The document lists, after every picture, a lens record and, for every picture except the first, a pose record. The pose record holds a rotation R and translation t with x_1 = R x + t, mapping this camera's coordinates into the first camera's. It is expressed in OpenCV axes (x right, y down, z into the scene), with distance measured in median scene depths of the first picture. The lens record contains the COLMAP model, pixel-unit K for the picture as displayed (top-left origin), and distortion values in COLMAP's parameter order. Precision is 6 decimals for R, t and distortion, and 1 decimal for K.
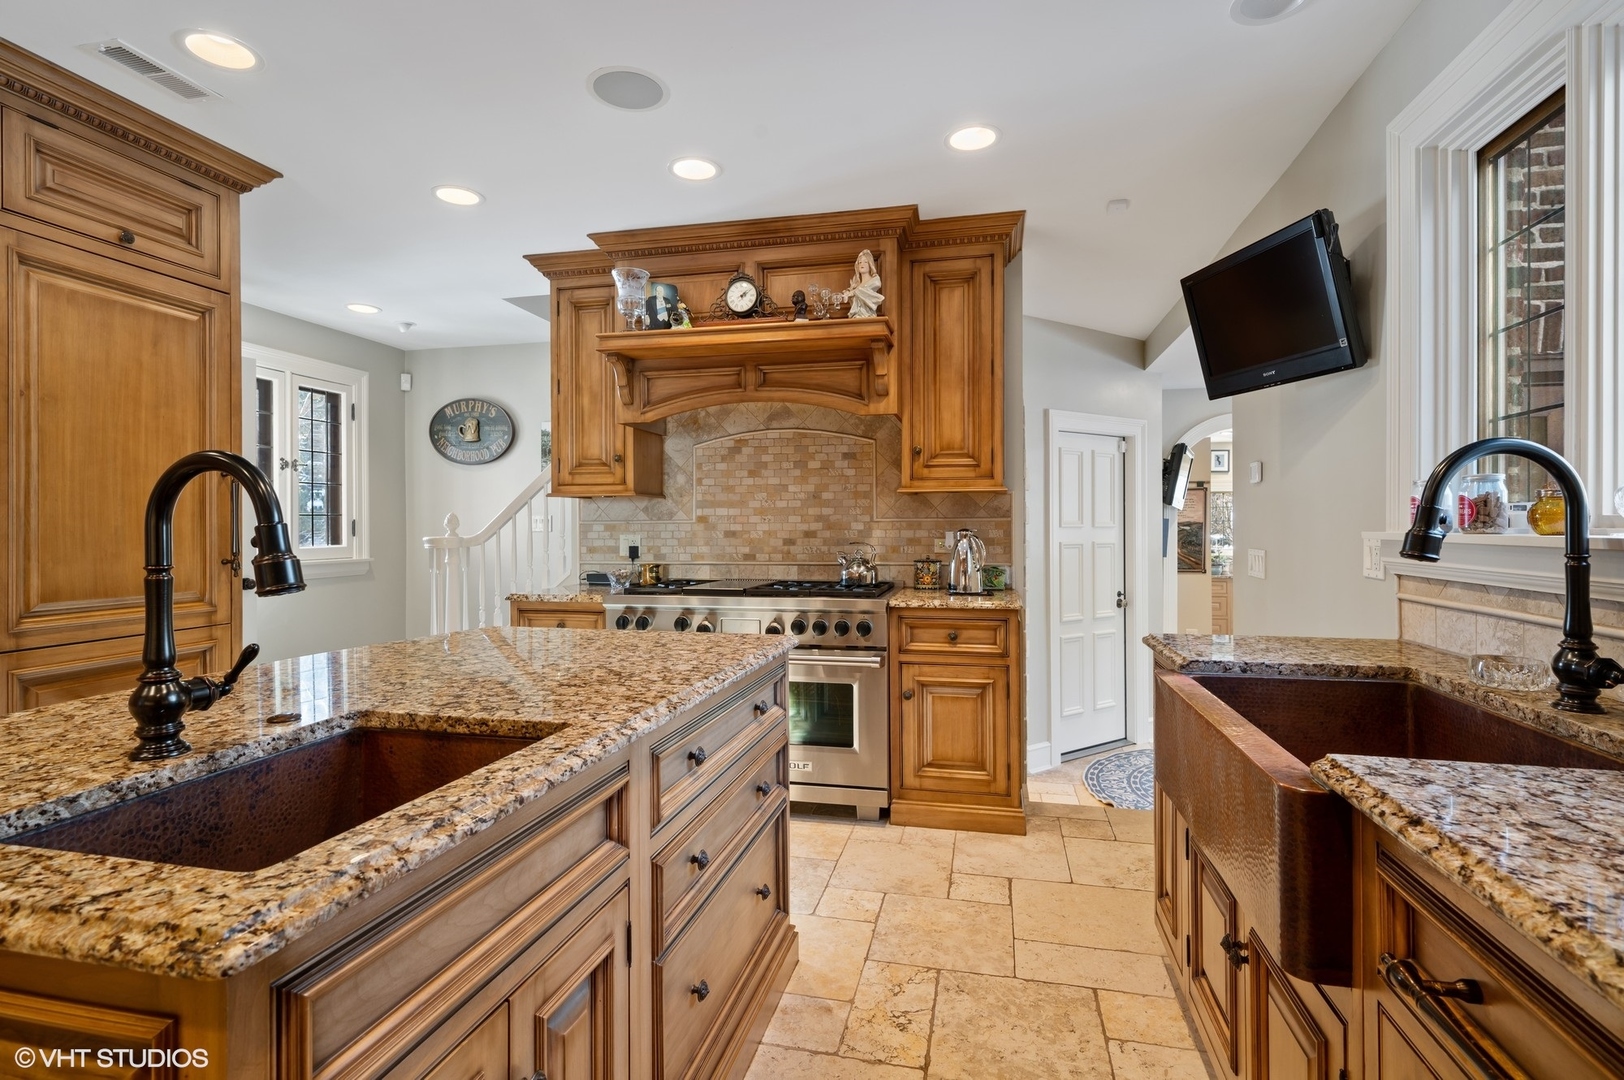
lens RADIAL K [[776.0, 0, 817.0], [0, 776.0, 529.5], [0, 0, 1]] dist [0.003443, 0.000448]
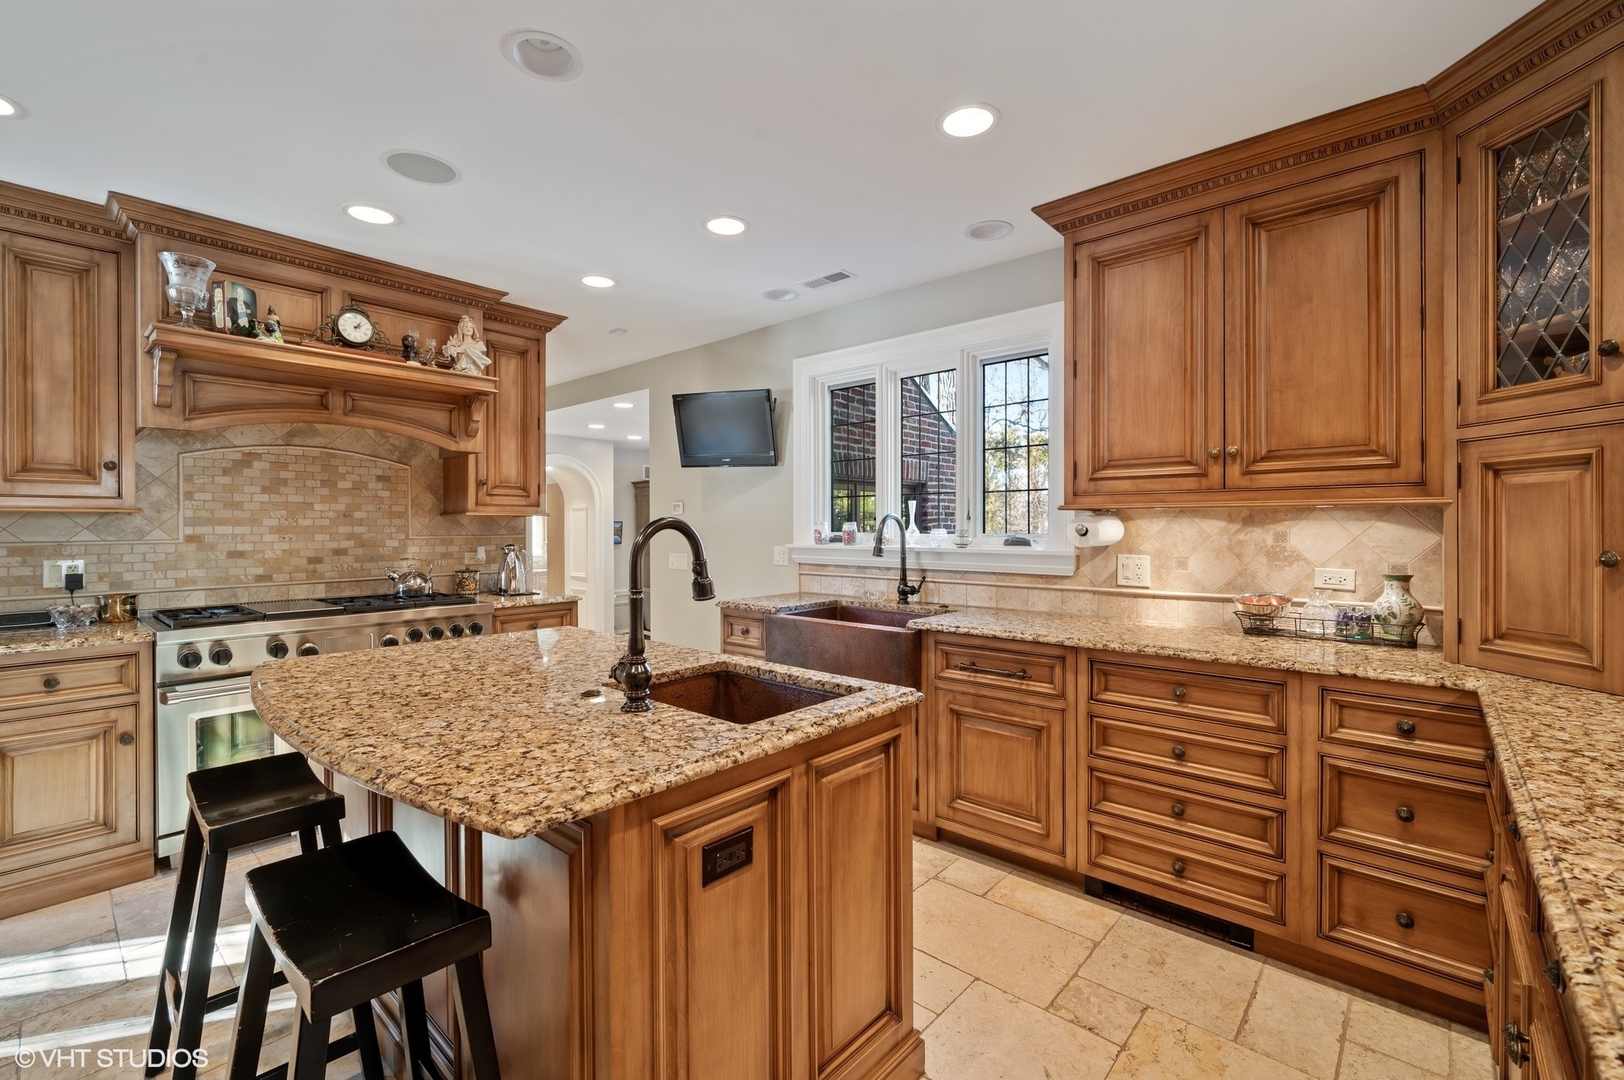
lens RADIAL K [[699.0, 0, 814.1], [0, 699.0, 532.3], [0, 0, 1]] dist [0.024459, 0.000457]
pose [[0.483381, -0.005614, 0.875392, -0.527480], [0.005174, 0.999980, 0.003556, -0.020228], [-0.875395, 0.002810, 0.483401, -0.002626]]
